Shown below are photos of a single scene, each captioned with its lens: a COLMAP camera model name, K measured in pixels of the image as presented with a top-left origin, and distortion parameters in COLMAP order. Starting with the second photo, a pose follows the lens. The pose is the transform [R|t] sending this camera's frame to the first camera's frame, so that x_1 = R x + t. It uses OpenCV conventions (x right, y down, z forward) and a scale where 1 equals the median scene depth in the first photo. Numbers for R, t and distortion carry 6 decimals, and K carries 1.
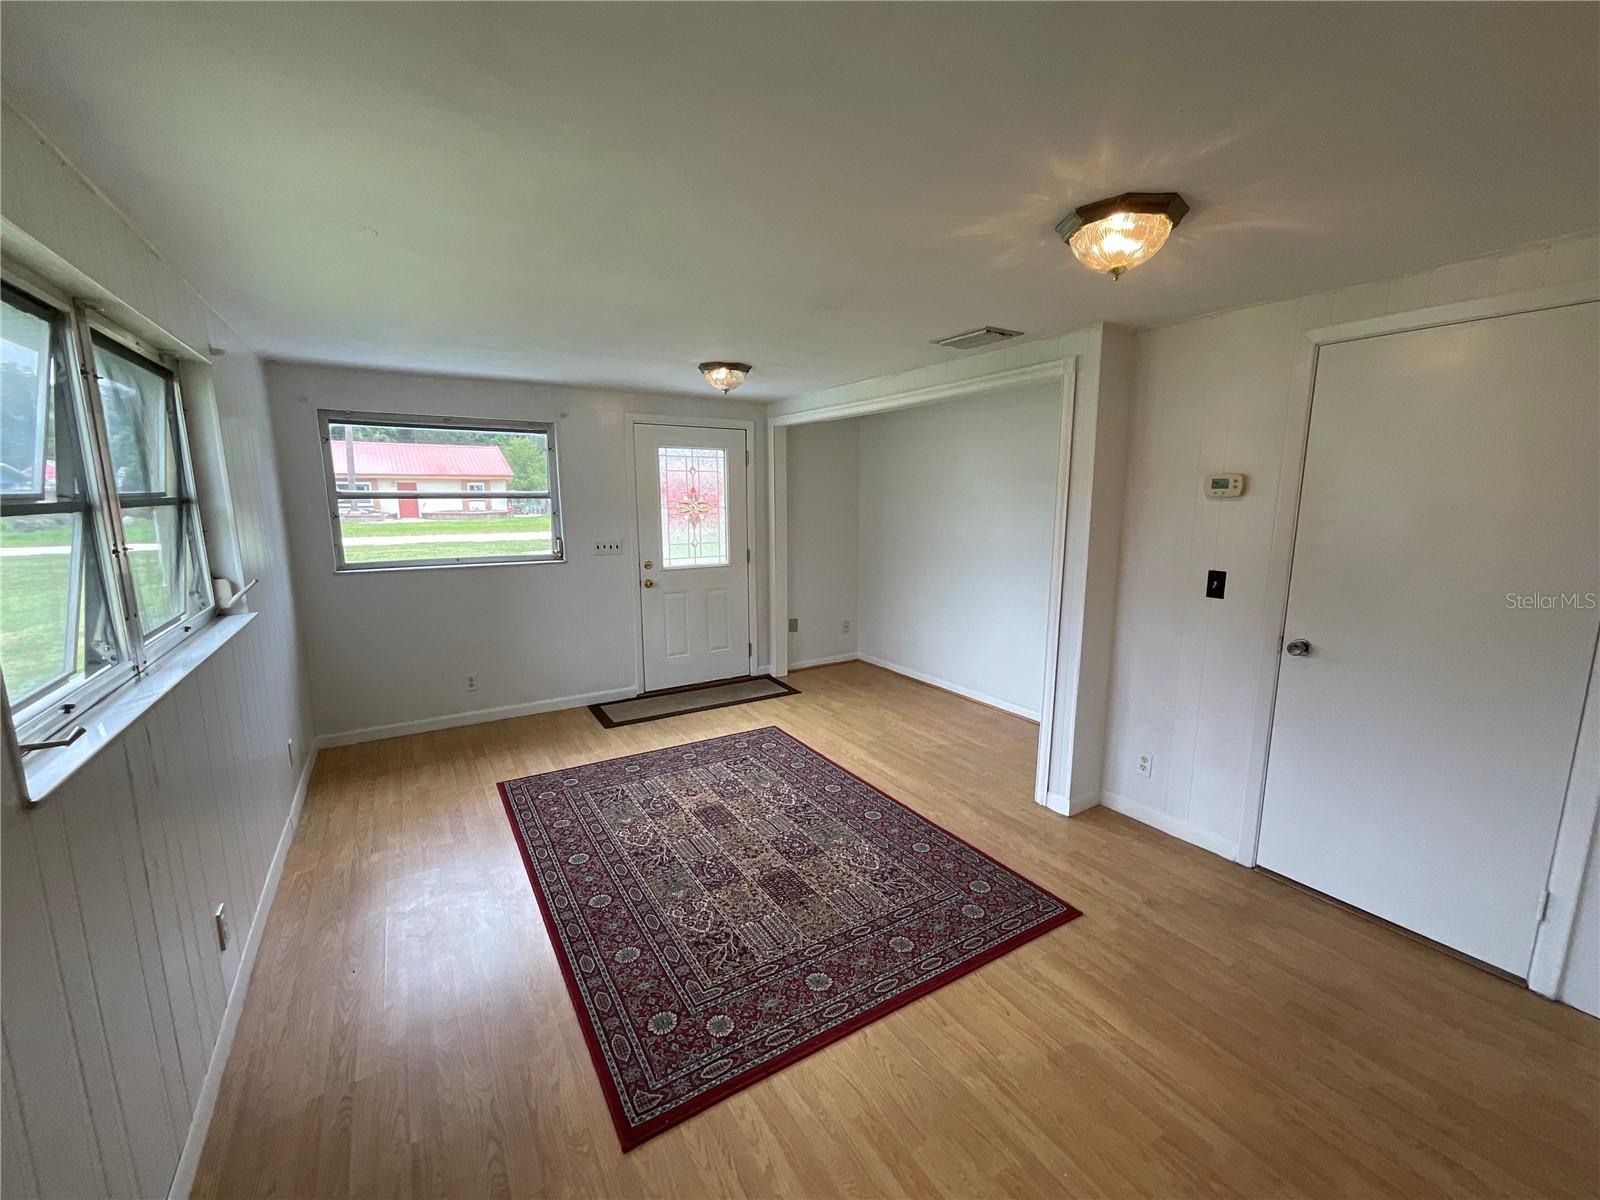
lens RADIAL K [[648.2, 0, 801.6], [0, 648.2, 598.0], [0, 0, 1]] dist [-0.000862, 0.001049]
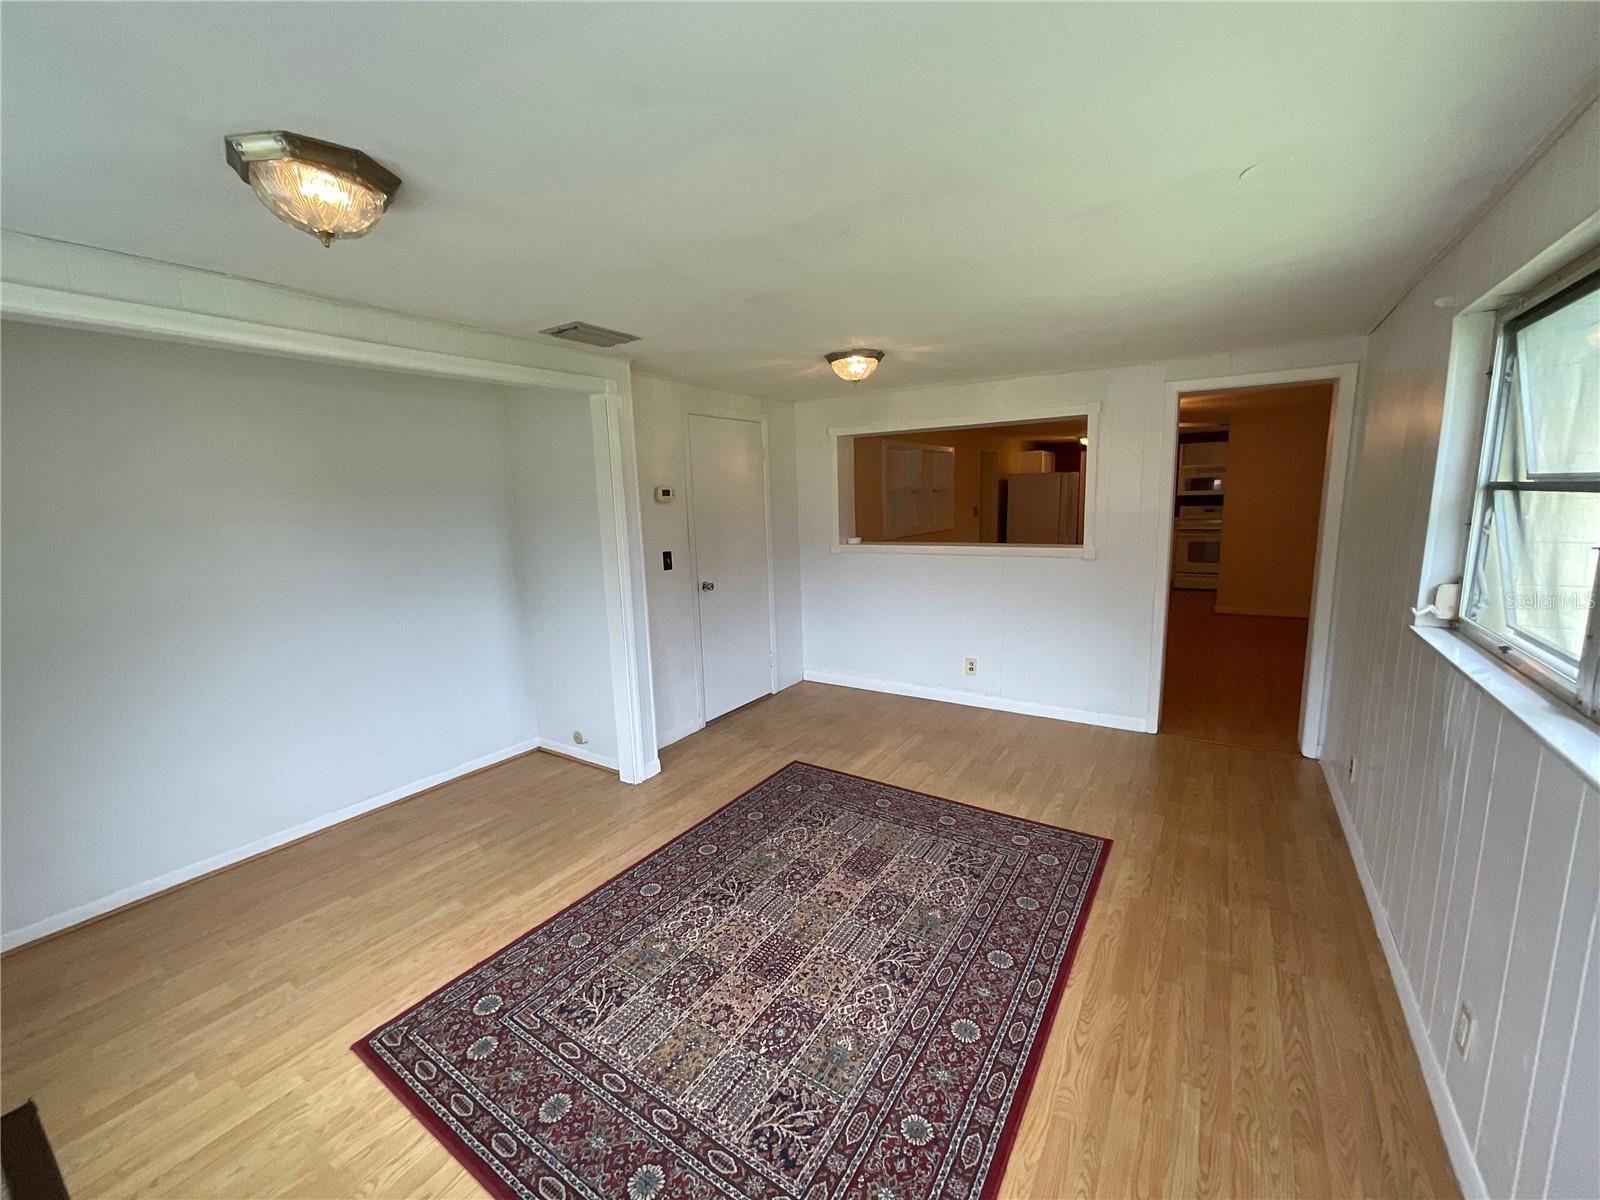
lens RADIAL K [[648.2, 0, 801.8], [0, 648.2, 599.4], [0, 0, 1]] dist [-0.000862, 0.001049]
pose [[-0.423501, -0.132196, 0.896198, -0.843096], [0.173159, 0.959241, 0.223322, -0.217043], [-0.889192, 0.249761, -0.383349, 1.339219]]
